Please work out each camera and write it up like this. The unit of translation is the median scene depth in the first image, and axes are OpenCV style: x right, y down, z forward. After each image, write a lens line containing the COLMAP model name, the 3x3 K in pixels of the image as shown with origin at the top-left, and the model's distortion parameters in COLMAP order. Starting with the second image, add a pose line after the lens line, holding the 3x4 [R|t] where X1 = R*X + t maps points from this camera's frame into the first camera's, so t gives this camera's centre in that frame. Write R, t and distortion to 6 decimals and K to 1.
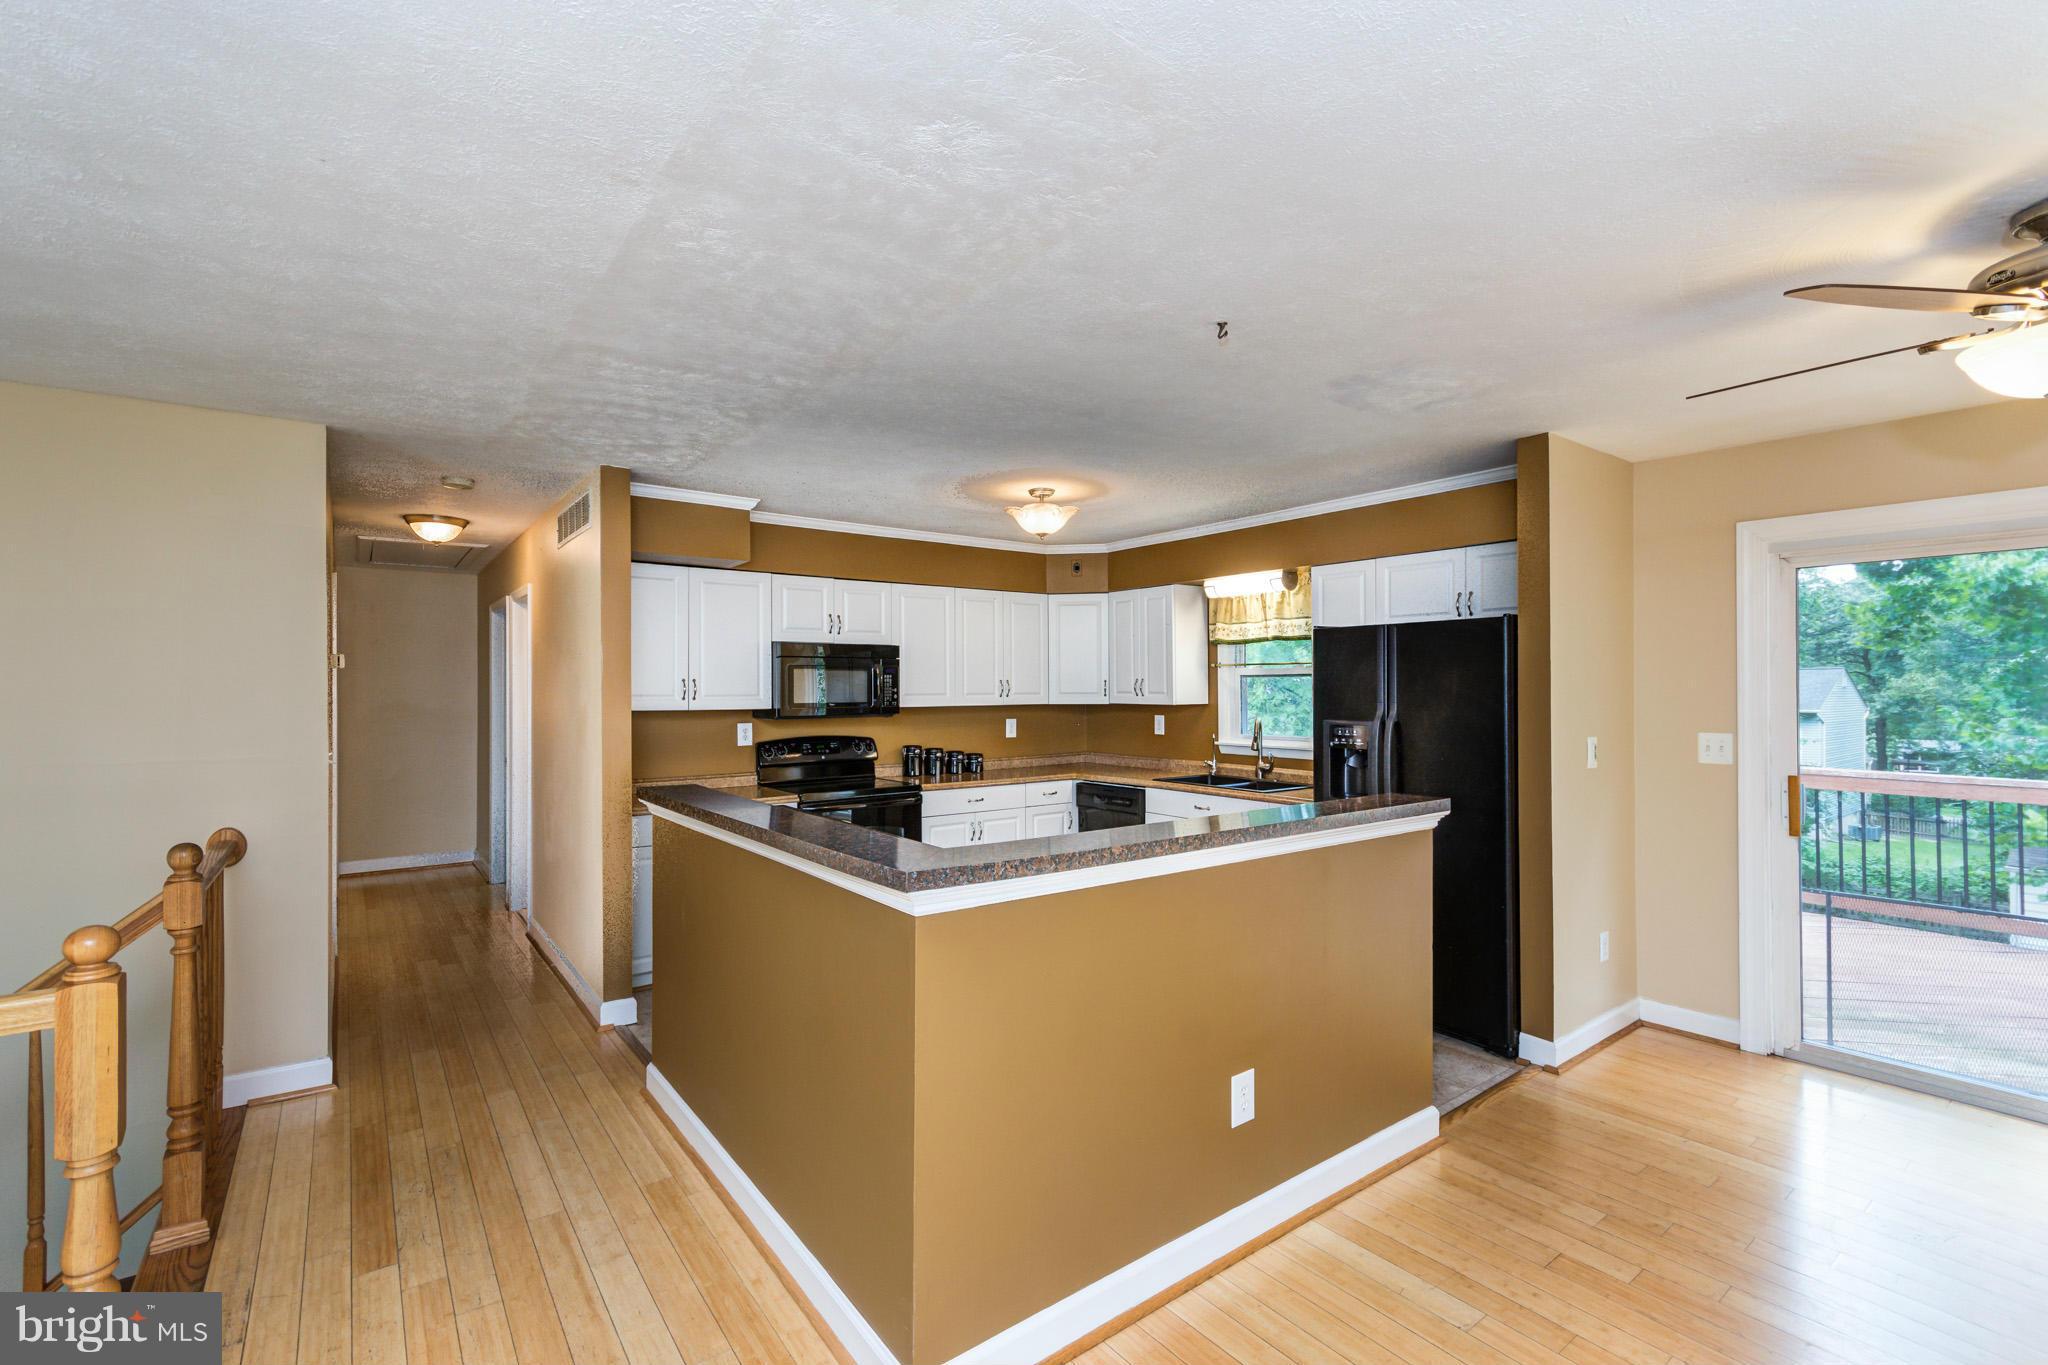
lens RADIAL K [[898.7, 0, 1021.9], [0, 898.7, 688.5], [0, 0, 1]] dist [0.007376, -0.000334]
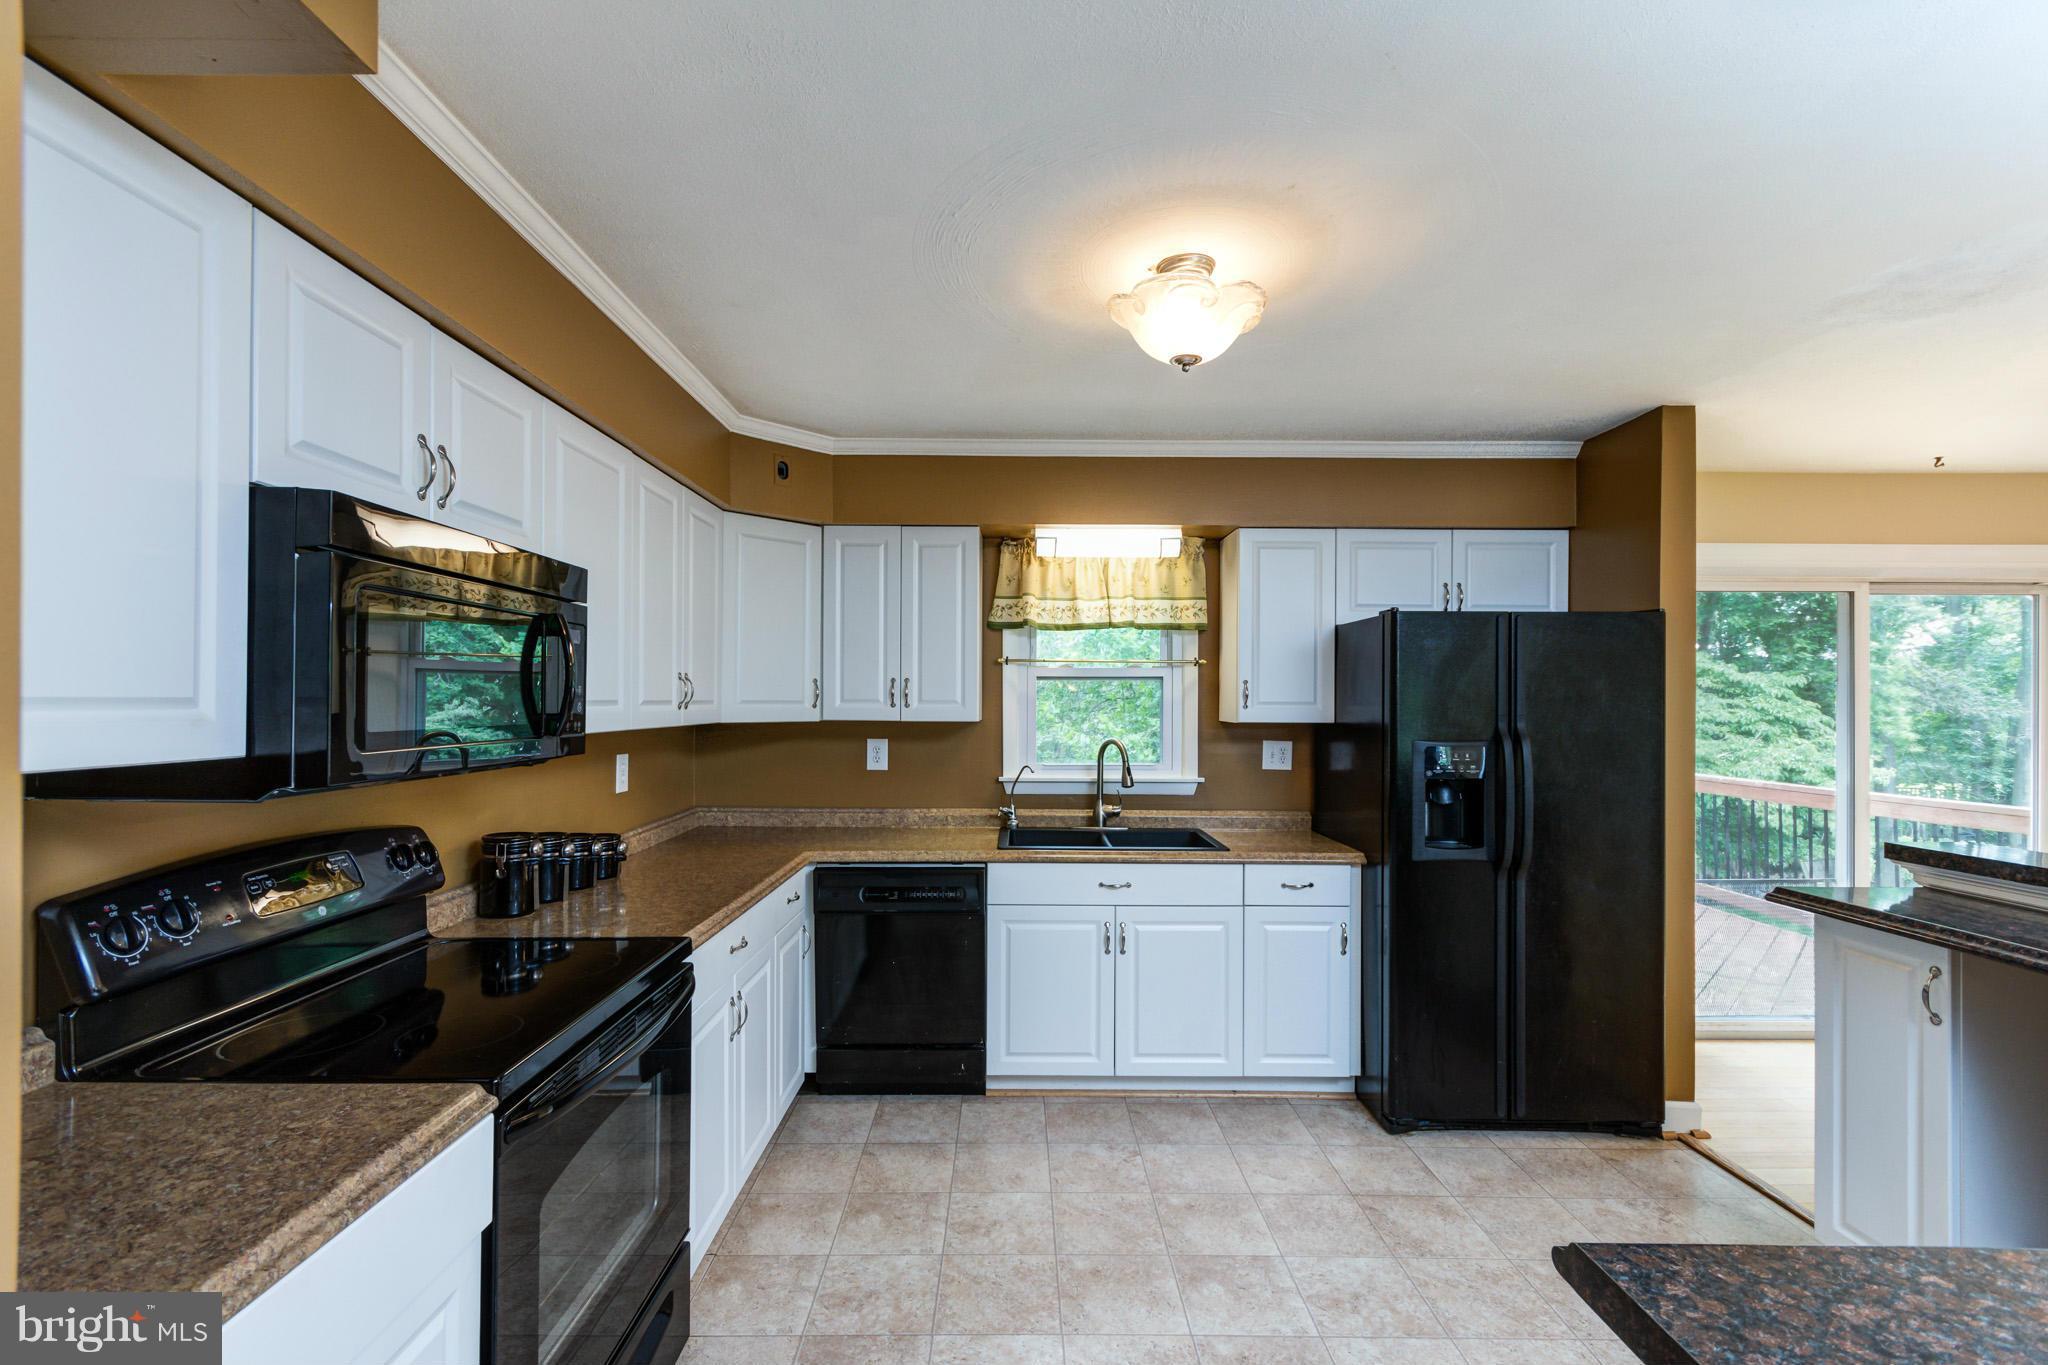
lens RADIAL K [[894.3, 0, 1016.2], [0, 894.3, 698.7], [0, 0, 1]] dist [0.000242, 0.000140]
pose [[0.598162, 0.009873, 0.801314, -0.364582], [-0.007430, 0.999949, -0.006775, 0.007827], [-0.801340, -0.001901, 0.598206, 0.724933]]
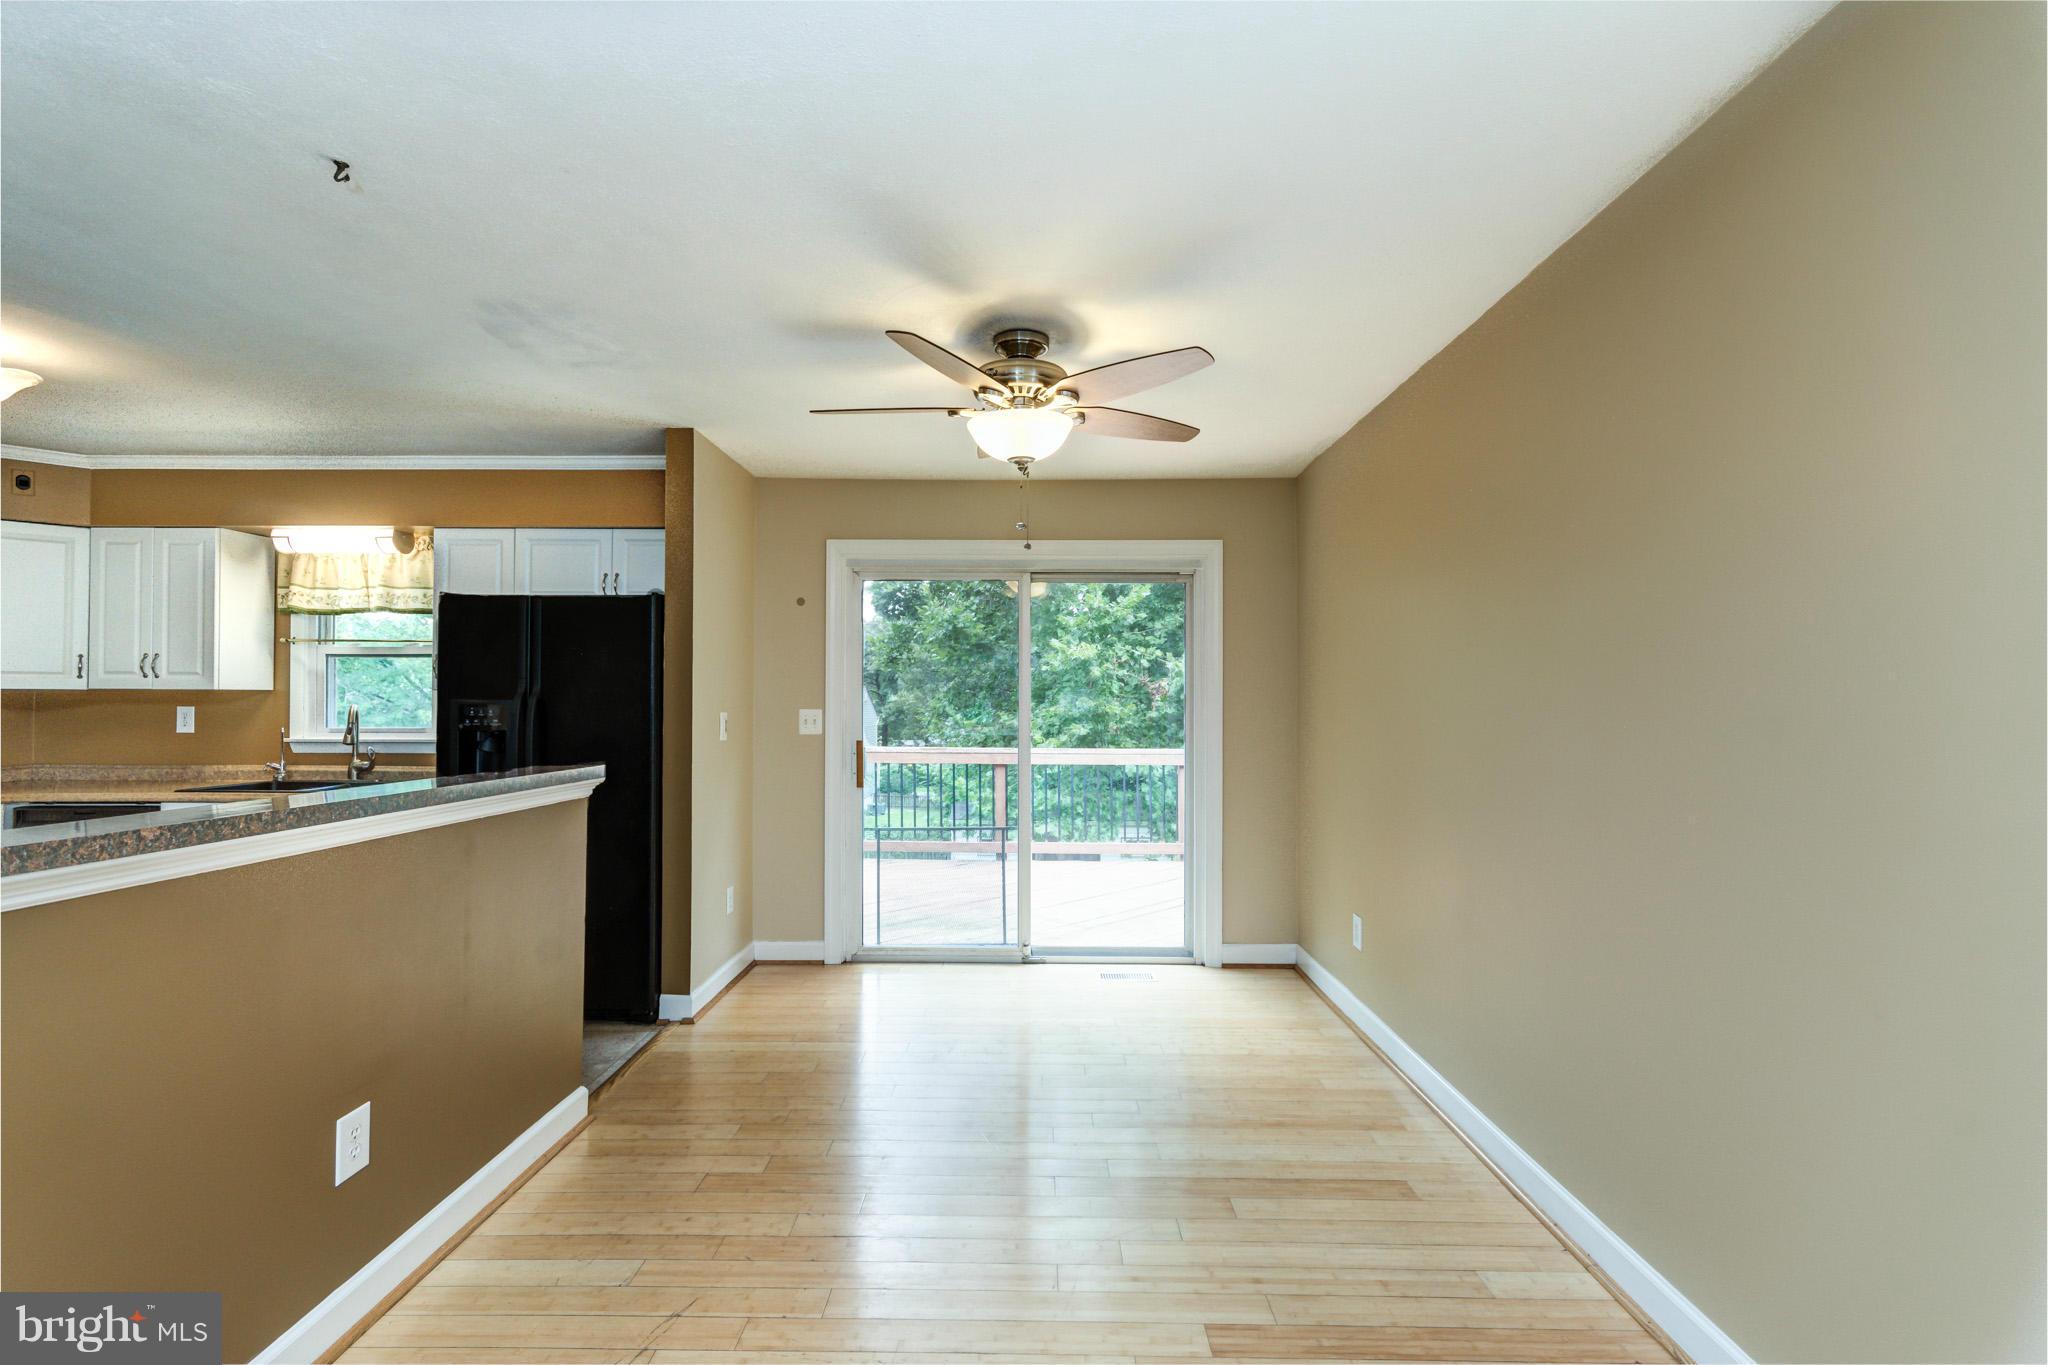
lens RADIAL K [[898.7, 0, 1021.9], [0, 898.7, 688.5], [0, 0, 1]] dist [0.007376, -0.000334]
pose [[0.612151, 0.018564, 0.790523, -0.015062], [-0.005830, 0.999803, -0.018964, 0.032690], [-0.790720, 0.007000, 0.612138, 0.022112]]
